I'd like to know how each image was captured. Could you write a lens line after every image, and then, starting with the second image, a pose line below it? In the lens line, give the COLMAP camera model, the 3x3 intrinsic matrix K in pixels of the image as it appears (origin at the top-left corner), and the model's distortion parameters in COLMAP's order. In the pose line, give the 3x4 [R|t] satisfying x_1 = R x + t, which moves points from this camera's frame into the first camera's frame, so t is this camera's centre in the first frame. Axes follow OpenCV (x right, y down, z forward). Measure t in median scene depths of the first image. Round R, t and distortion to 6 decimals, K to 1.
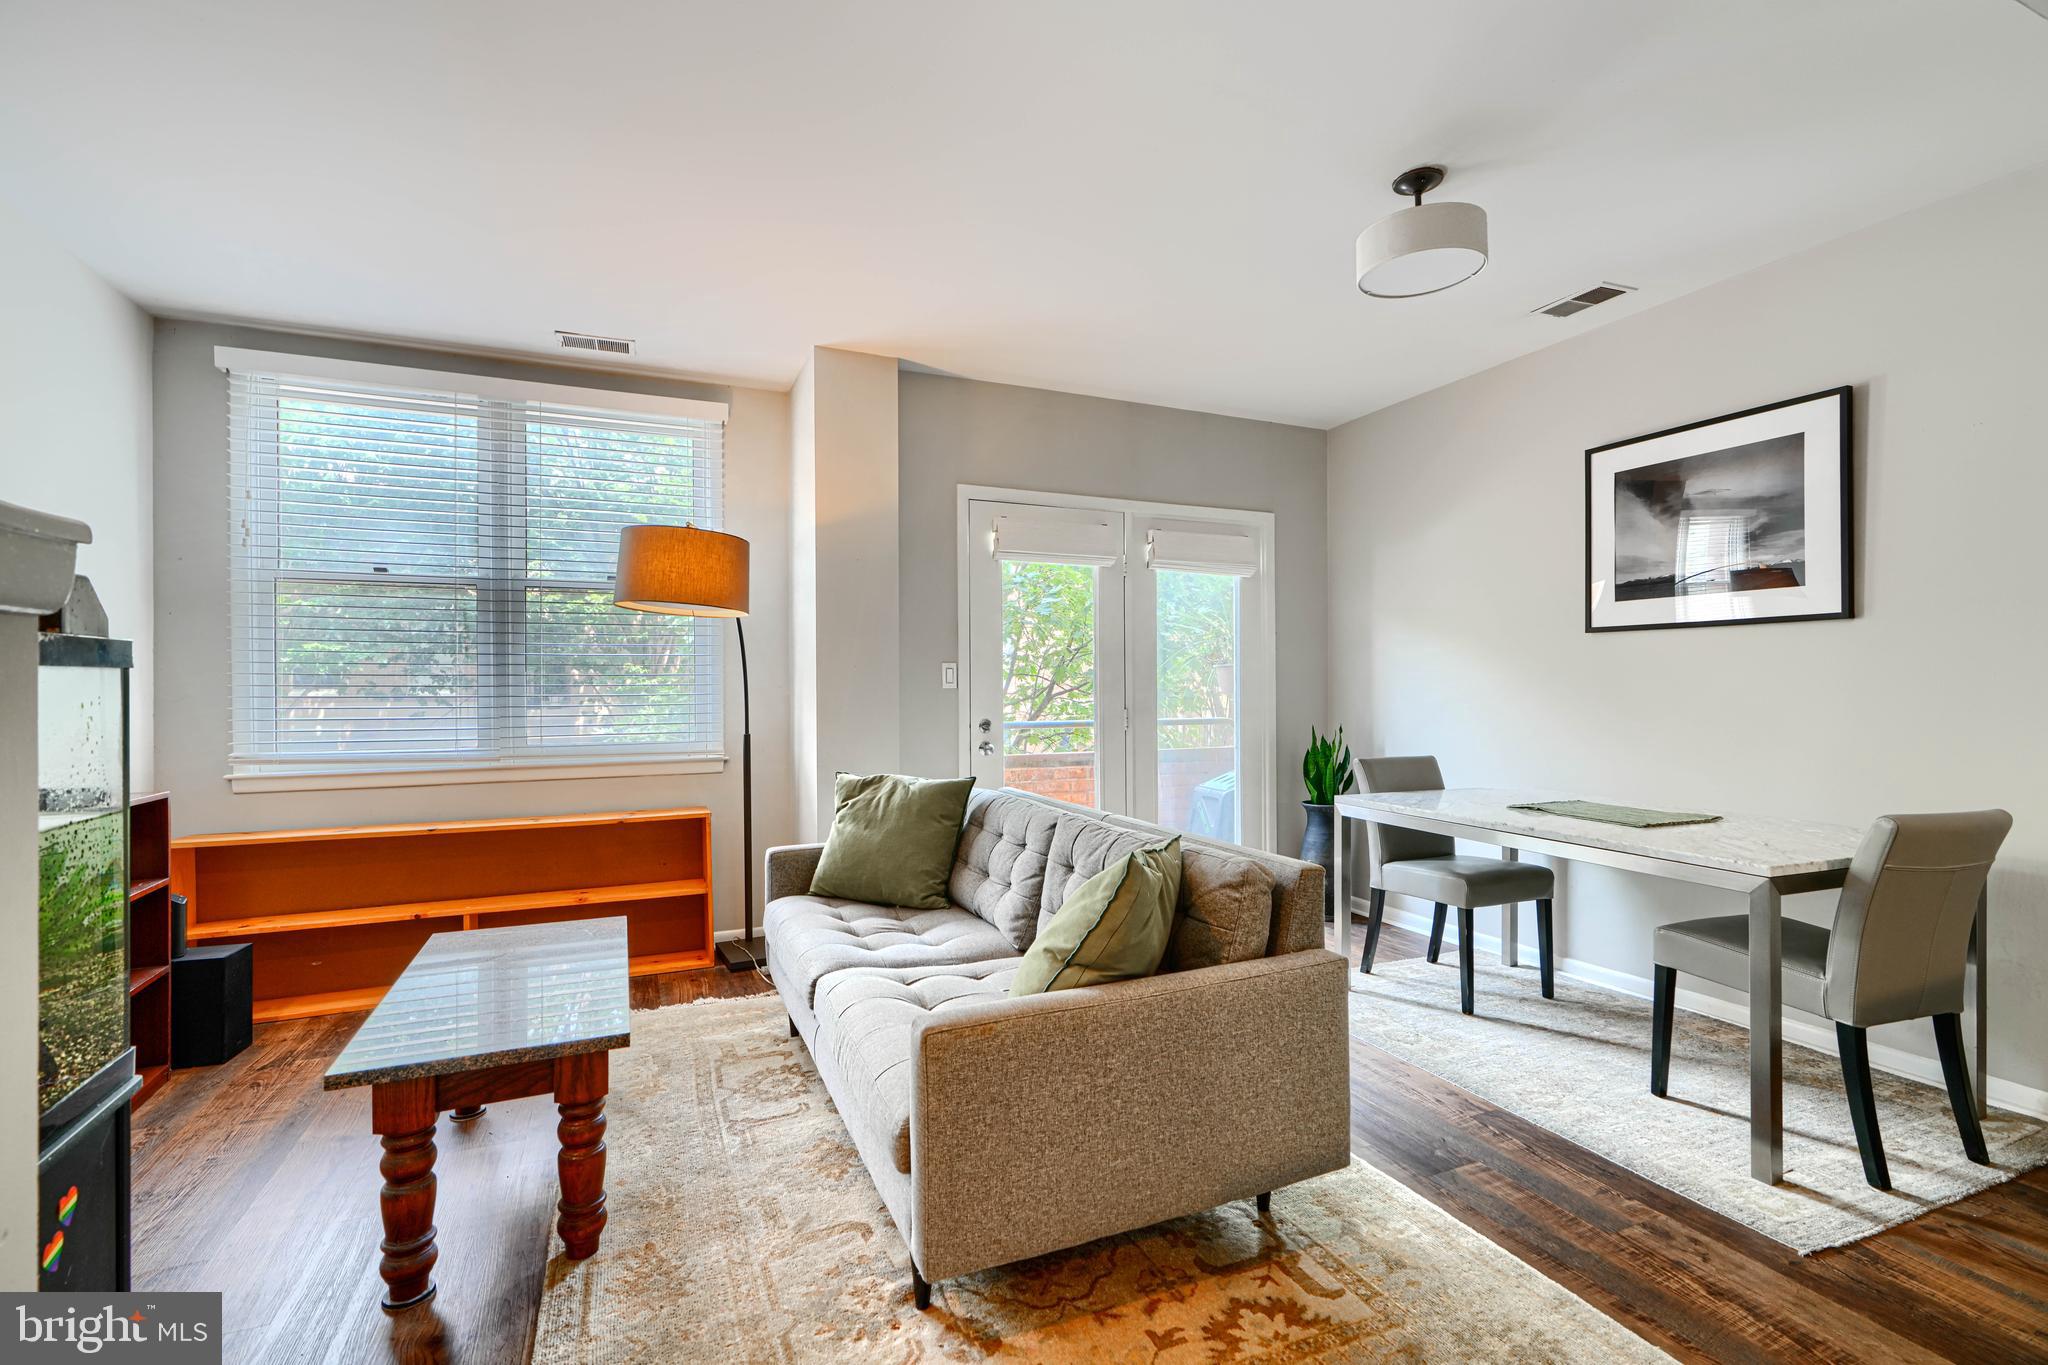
lens RADIAL K [[925.0, 0, 1021.6], [0, 925.0, 686.3], [0, 0, 1]] dist [0.000848, -0.000111]
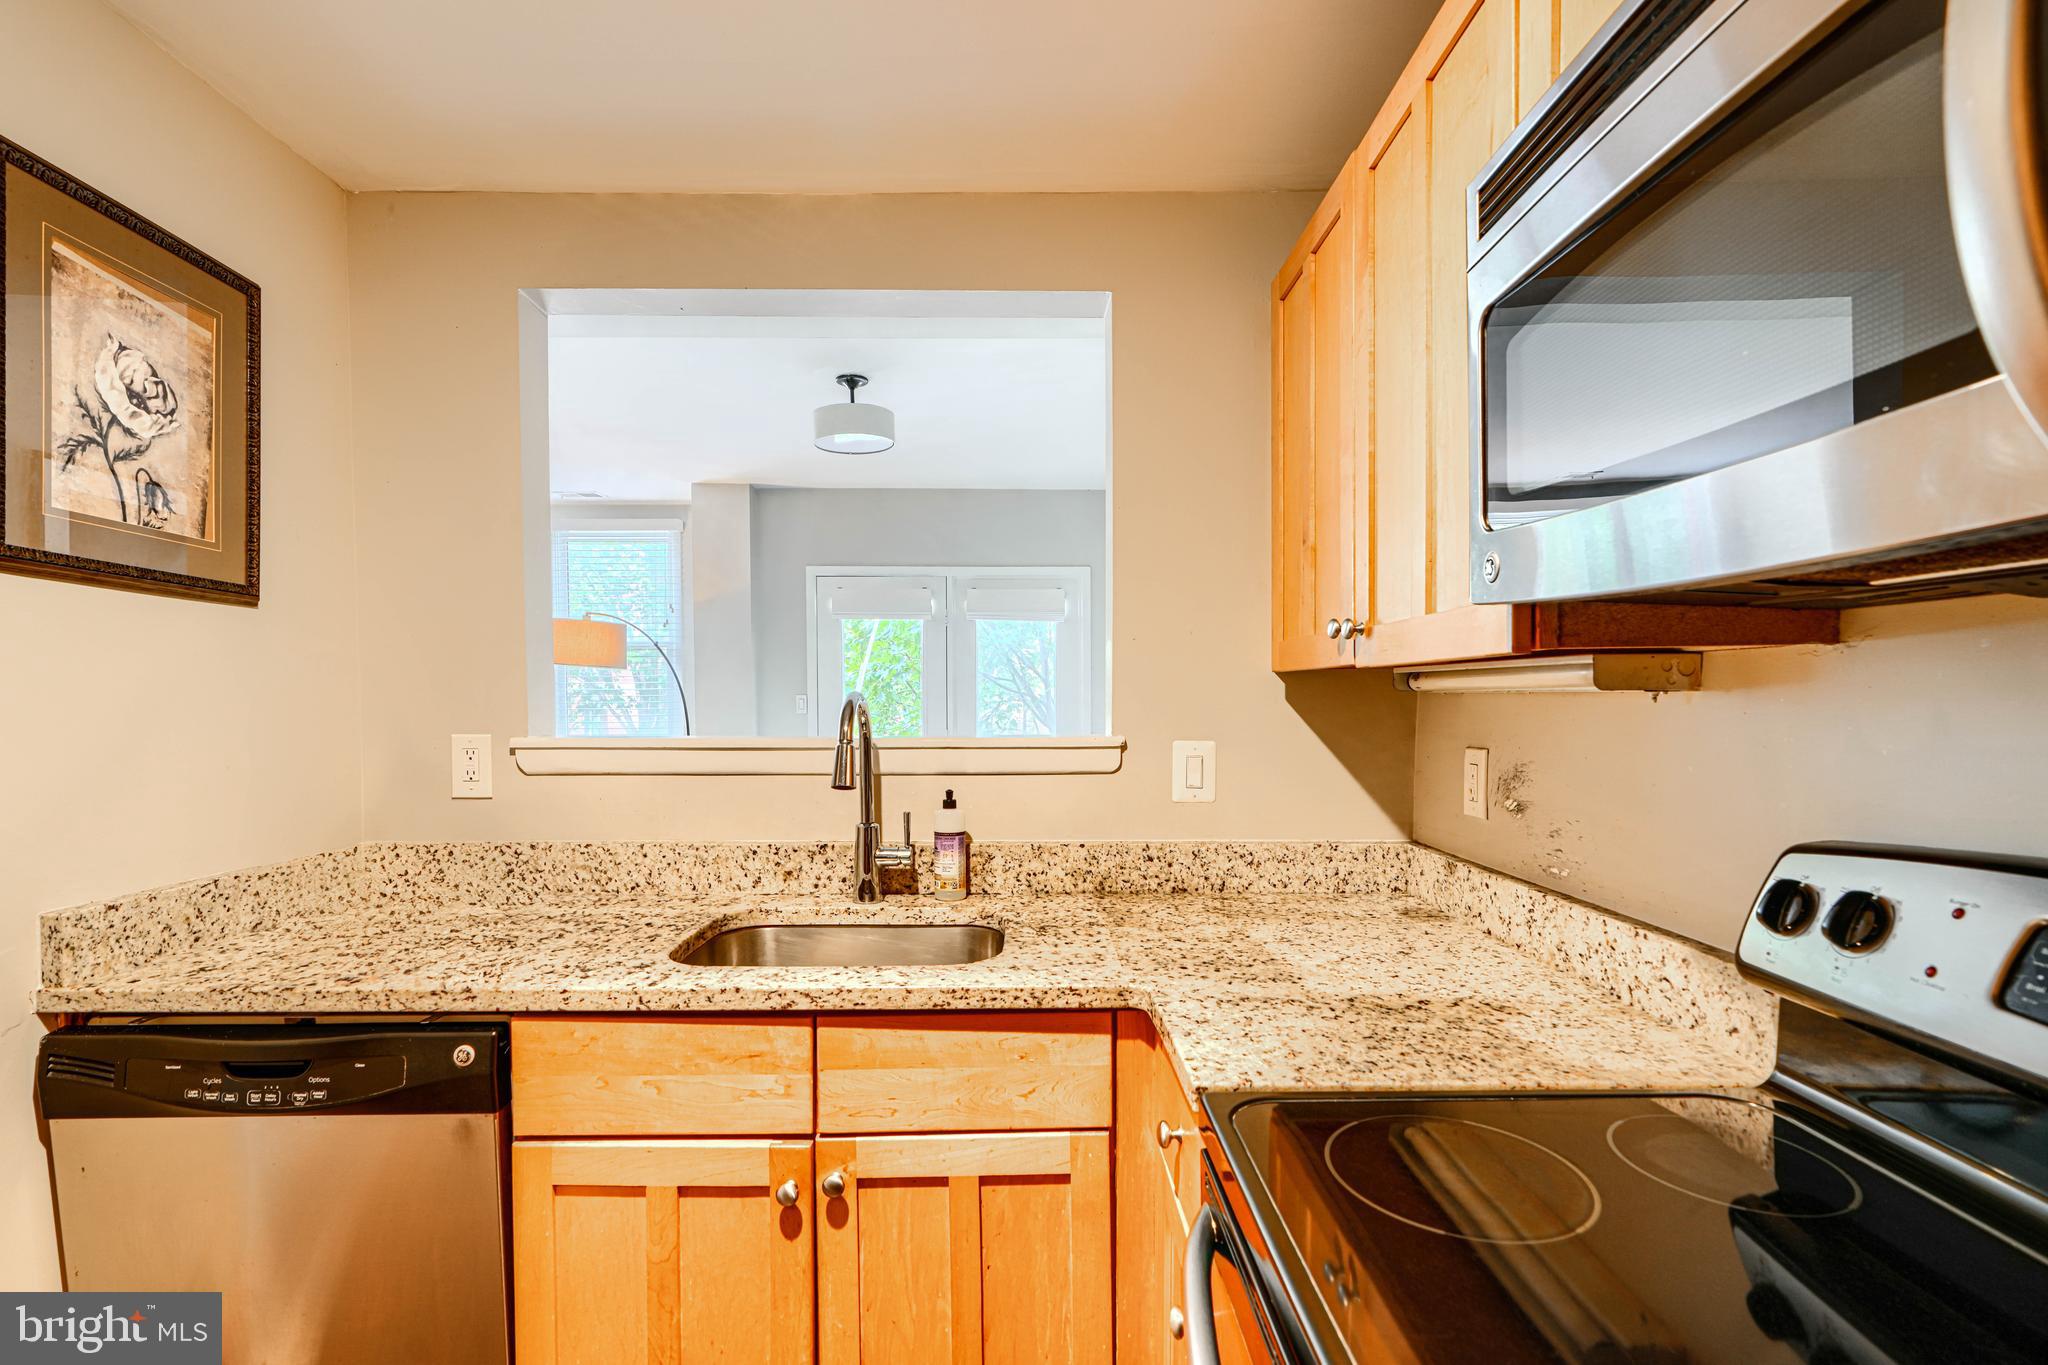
lens RADIAL K [[936.0, 0, 1029.4], [0, 936.0, 718.3], [0, 0, 1]] dist [0.002821, 0.000355]
pose [[0.925164, 0.013527, -0.379327, 0.976609], [-0.002470, 0.999558, 0.029620, -0.042571], [0.379561, -0.026466, 0.924788, -0.218037]]
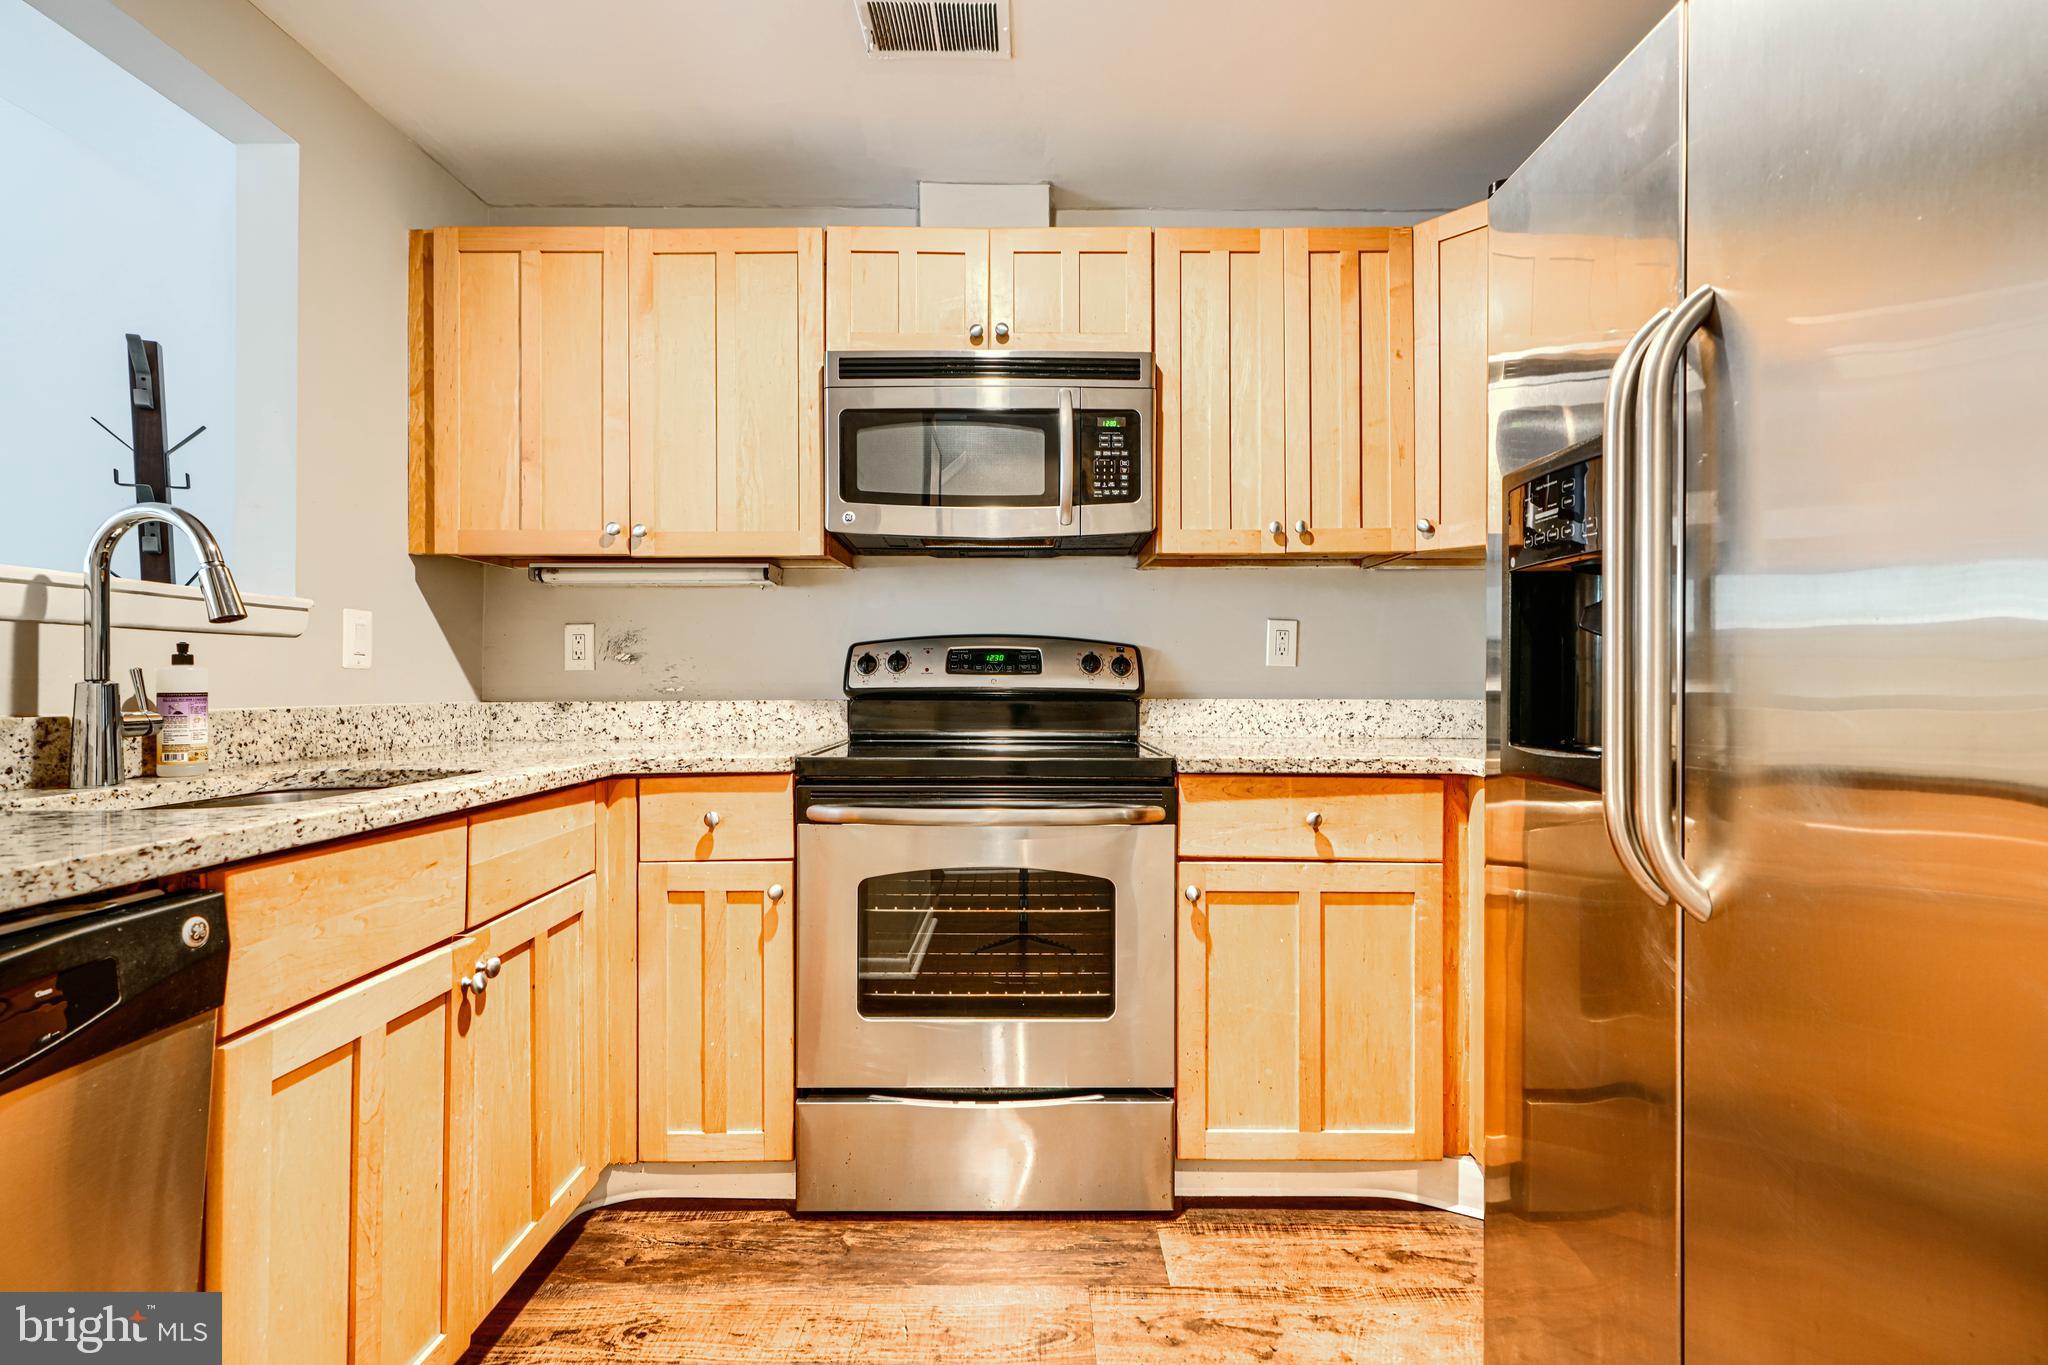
lens RADIAL K [[917.3, 0, 1025.4], [0, 917.3, 680.0], [0, 0, 1]] dist [0.000064, 0.000244]
pose [[0.388385, 0.007022, 0.921471, 0.465685], [-0.002748, 0.999975, -0.006462, 0.037292], [-0.921493, -0.000023, 0.388394, -0.274144]]
